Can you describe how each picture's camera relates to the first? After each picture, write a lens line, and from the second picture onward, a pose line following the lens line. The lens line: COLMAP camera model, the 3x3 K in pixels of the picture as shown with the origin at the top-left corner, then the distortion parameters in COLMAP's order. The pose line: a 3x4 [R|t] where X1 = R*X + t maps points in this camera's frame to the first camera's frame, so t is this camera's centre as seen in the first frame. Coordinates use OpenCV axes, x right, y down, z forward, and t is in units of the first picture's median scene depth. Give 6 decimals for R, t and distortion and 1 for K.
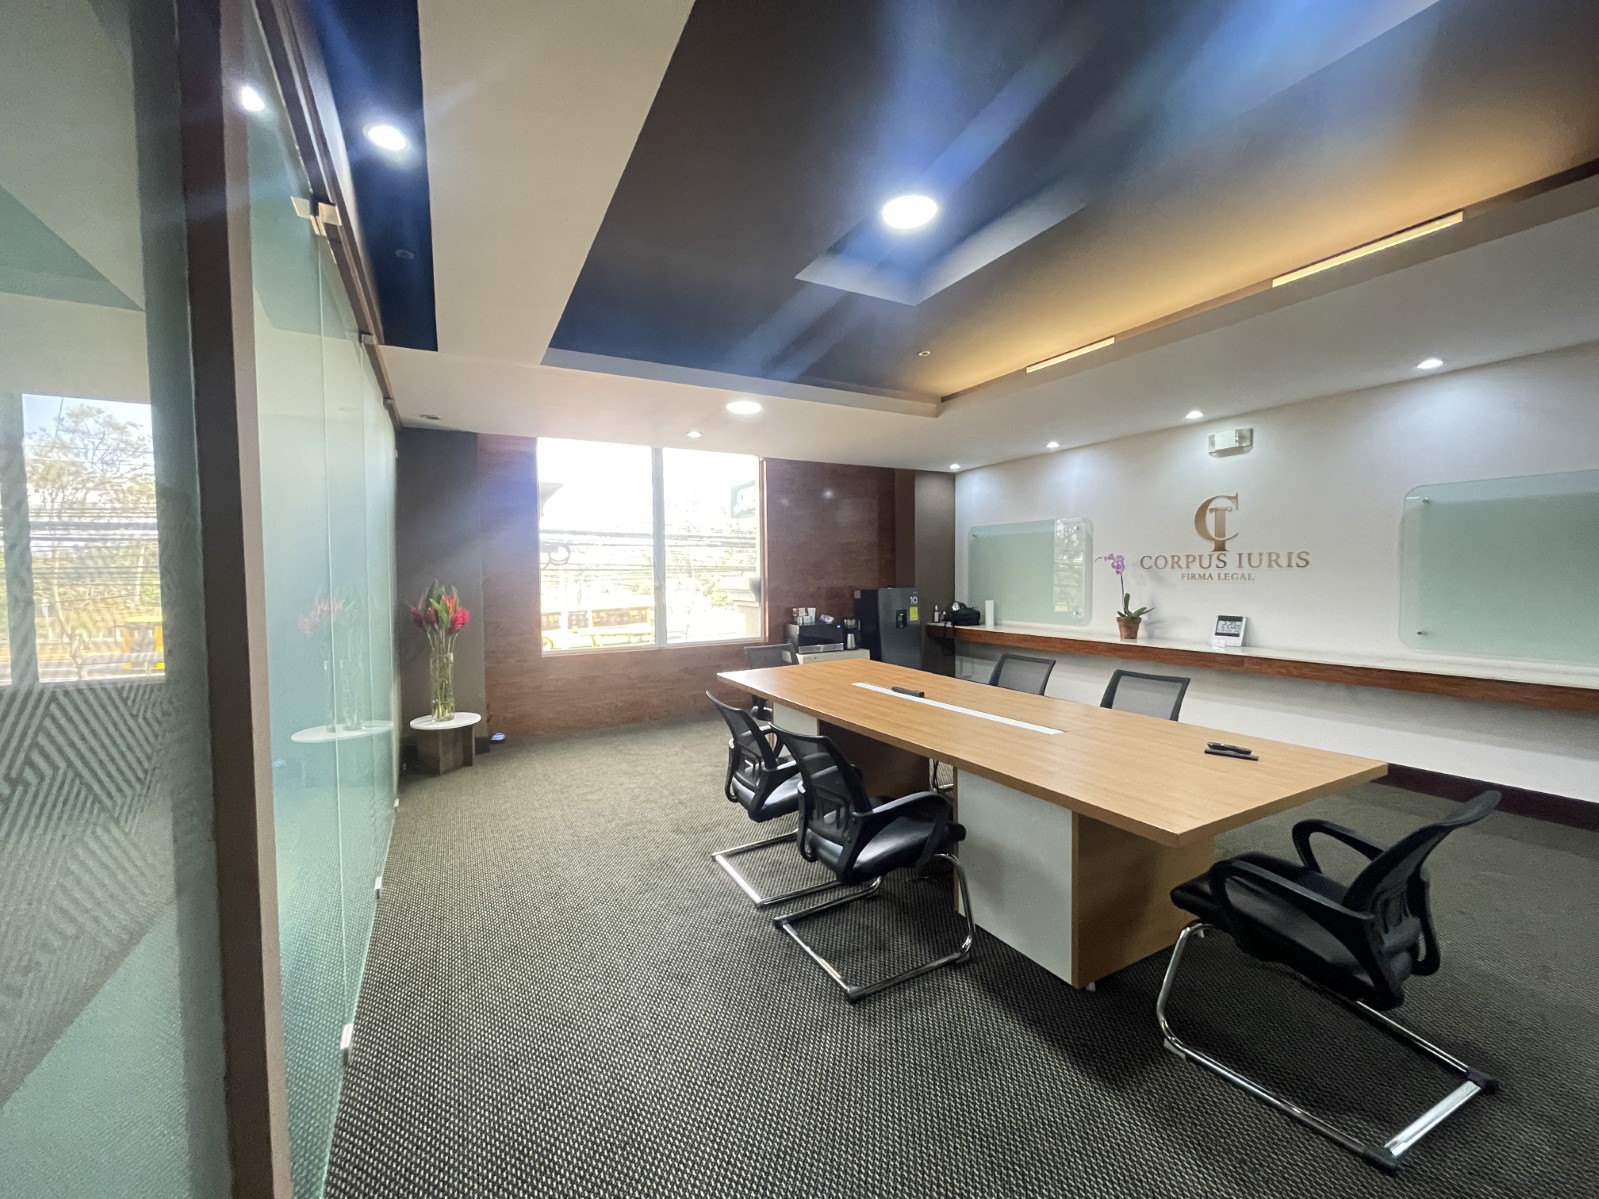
lens RADIAL K [[639.4, 0, 799.4], [0, 639.4, 598.0], [0, 0, 1]] dist [-0.000965, 0.000035]
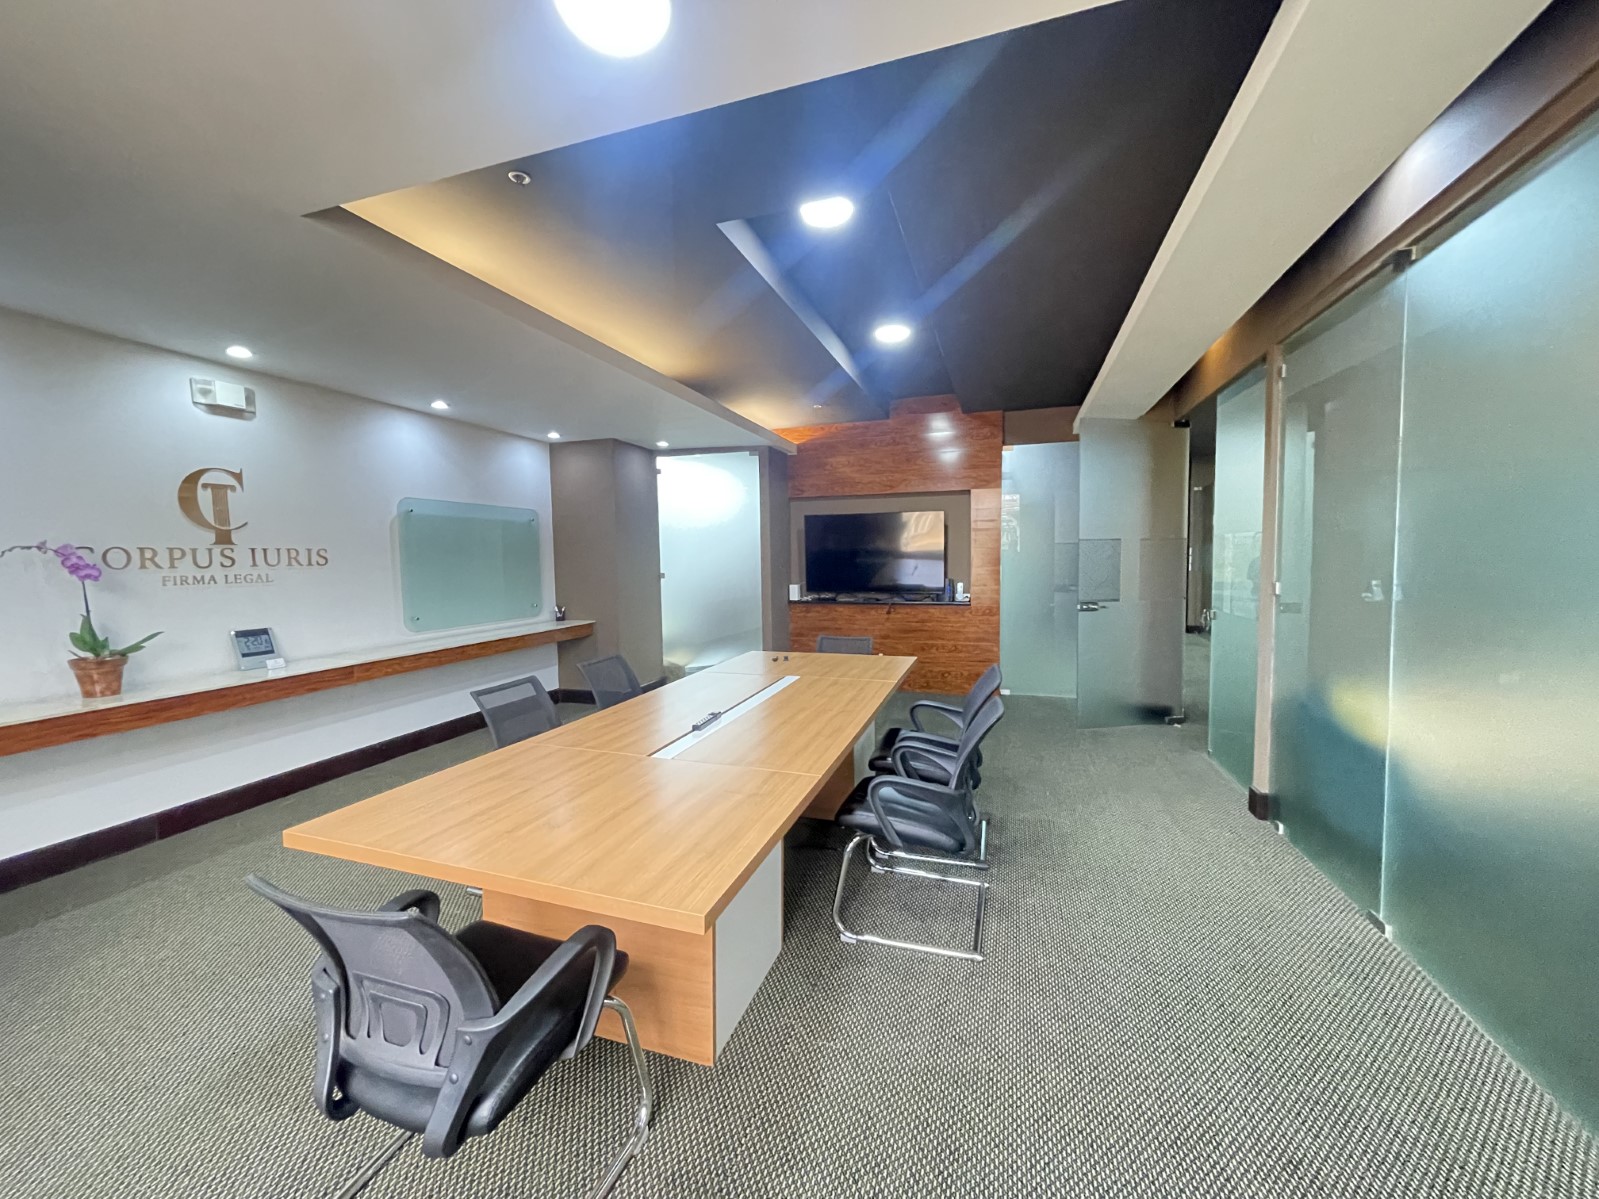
lens RADIAL K [[639.4, 0, 798.0], [0, 639.4, 594.7], [0, 0, 1]] dist [-0.000965, 0.000035]
pose [[-0.679250, -0.026073, 0.733444, -0.323768], [0.050460, 0.995345, 0.082115, -0.042648], [-0.732170, 0.092786, -0.674772, 1.015259]]
